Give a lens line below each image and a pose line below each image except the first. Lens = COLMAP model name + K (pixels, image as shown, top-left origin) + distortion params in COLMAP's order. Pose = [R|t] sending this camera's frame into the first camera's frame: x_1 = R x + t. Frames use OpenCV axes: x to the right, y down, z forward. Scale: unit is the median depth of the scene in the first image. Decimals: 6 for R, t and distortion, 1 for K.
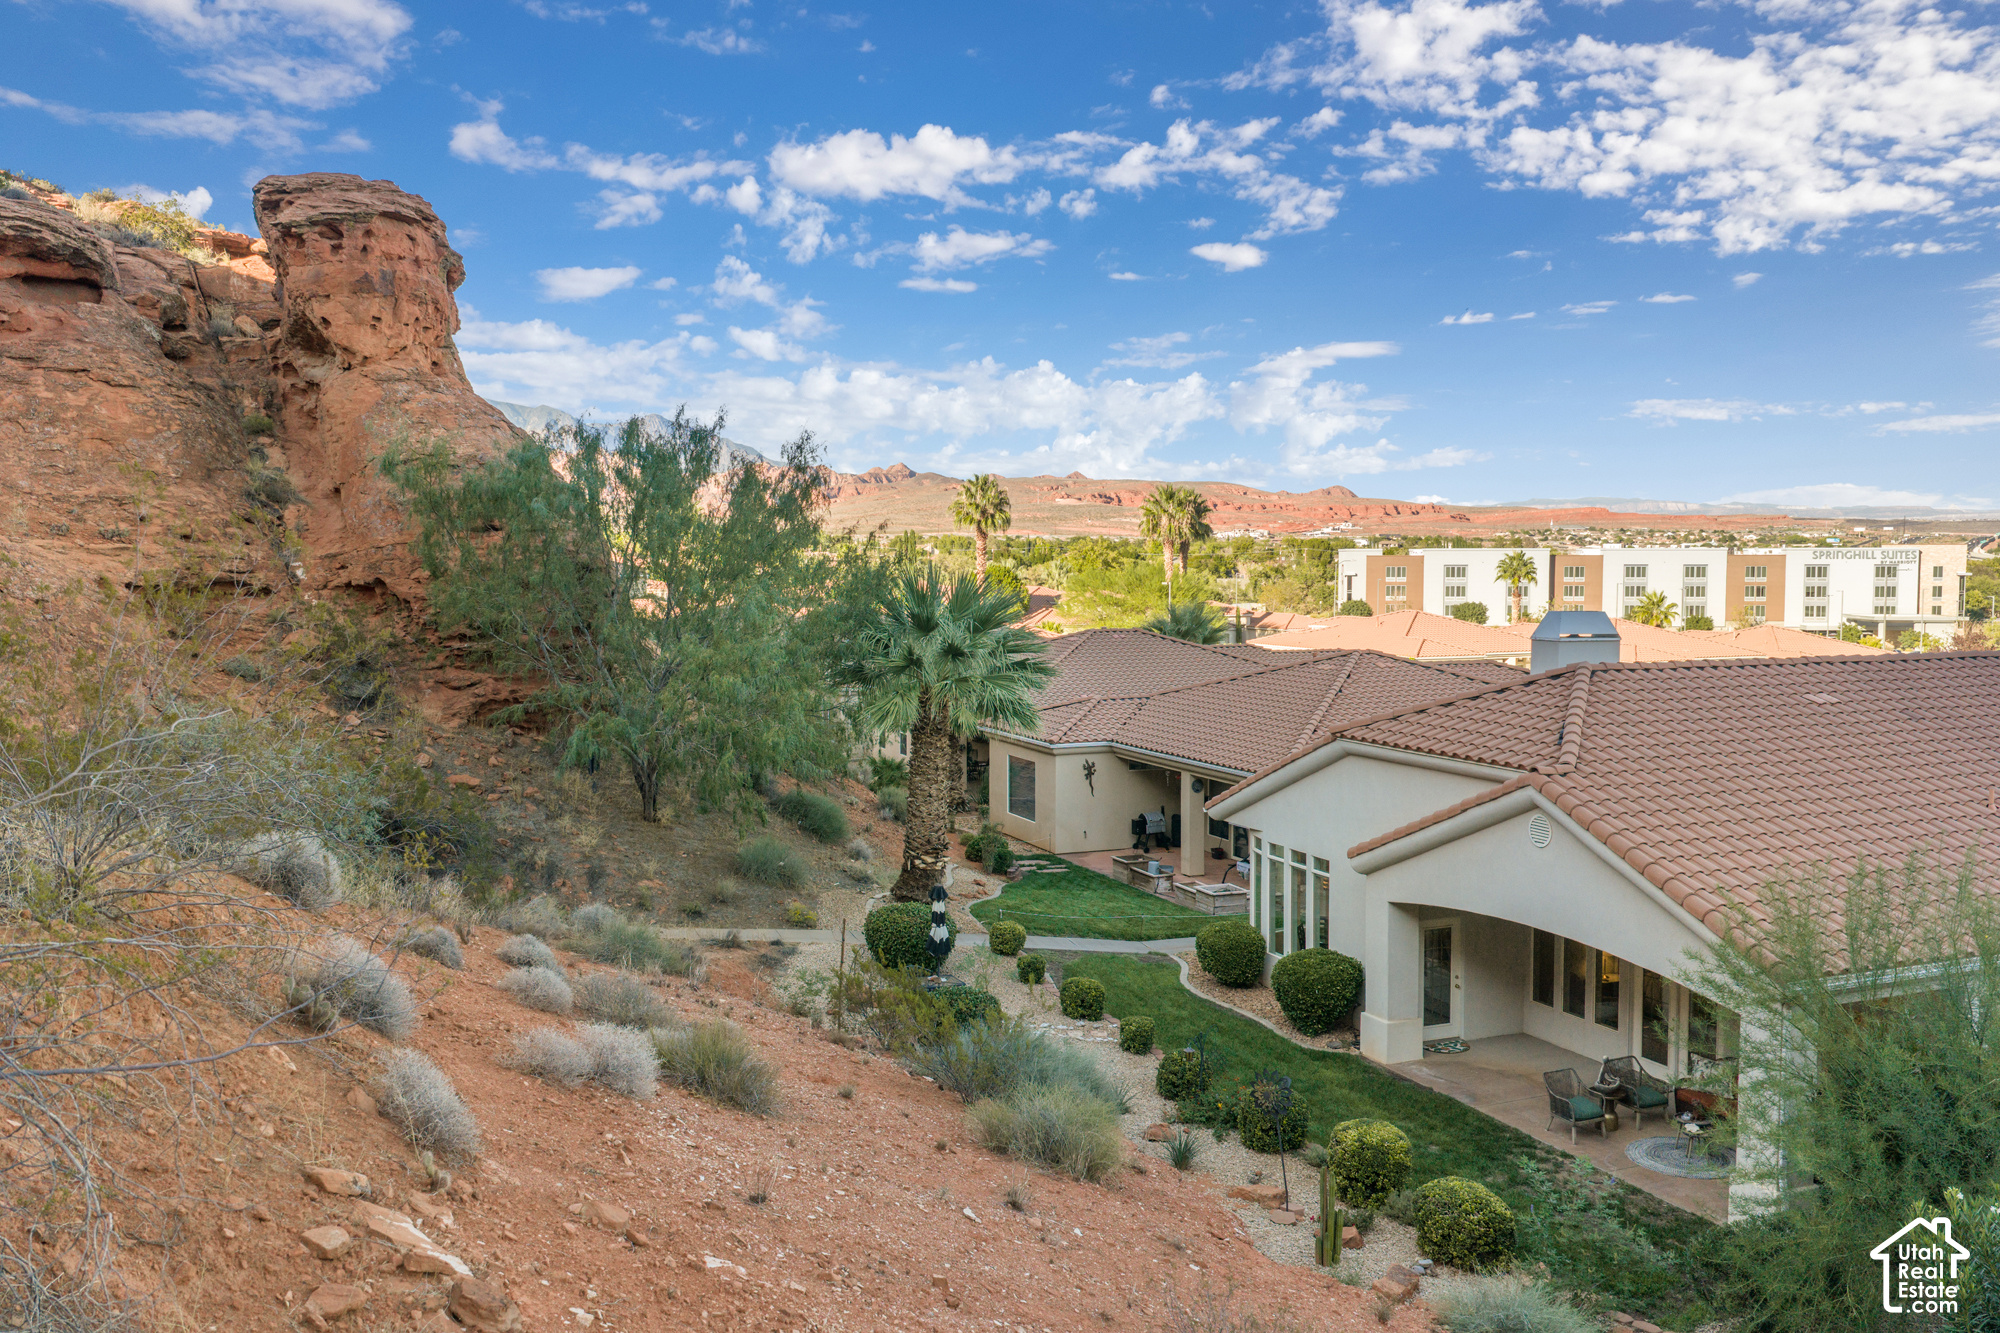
lens RADIAL K [[1654.7, 0, 1005.3], [0, 1654.7, 657.0], [0, 0, 1]] dist [0.025152, -0.048121]
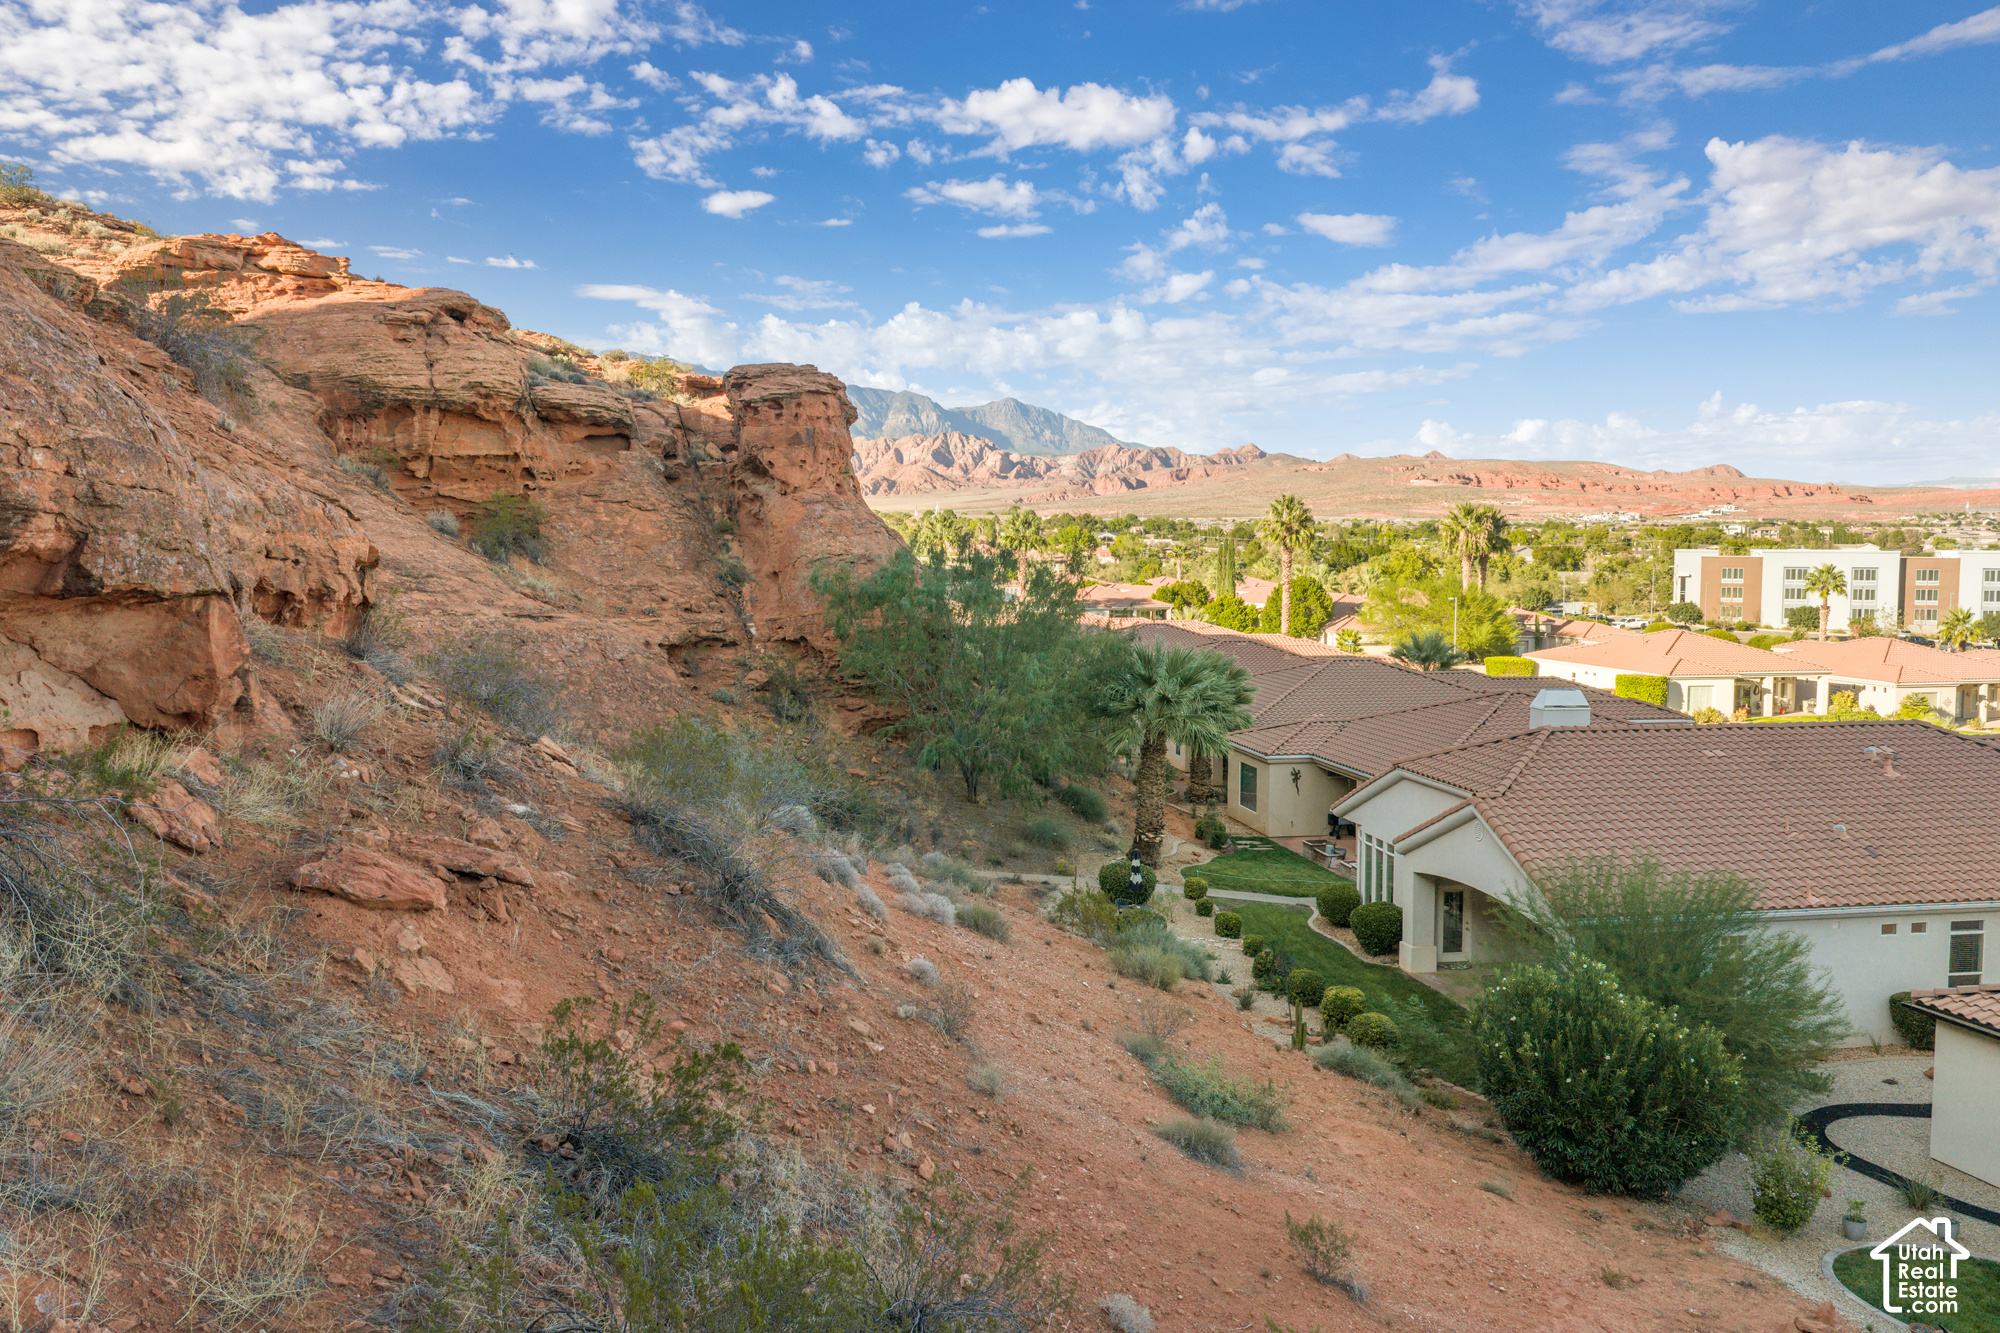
lens RADIAL K [[1654.7, 0, 1005.3], [0, 1654.7, 657.0], [0, 0, 1]] dist [0.025152, -0.048121]
pose [[0.978132, 0.019659, -0.207053, 0.119723], [-0.017220, 0.999760, 0.013577, -0.052413], [0.207270, -0.009714, 0.978235, -0.450694]]
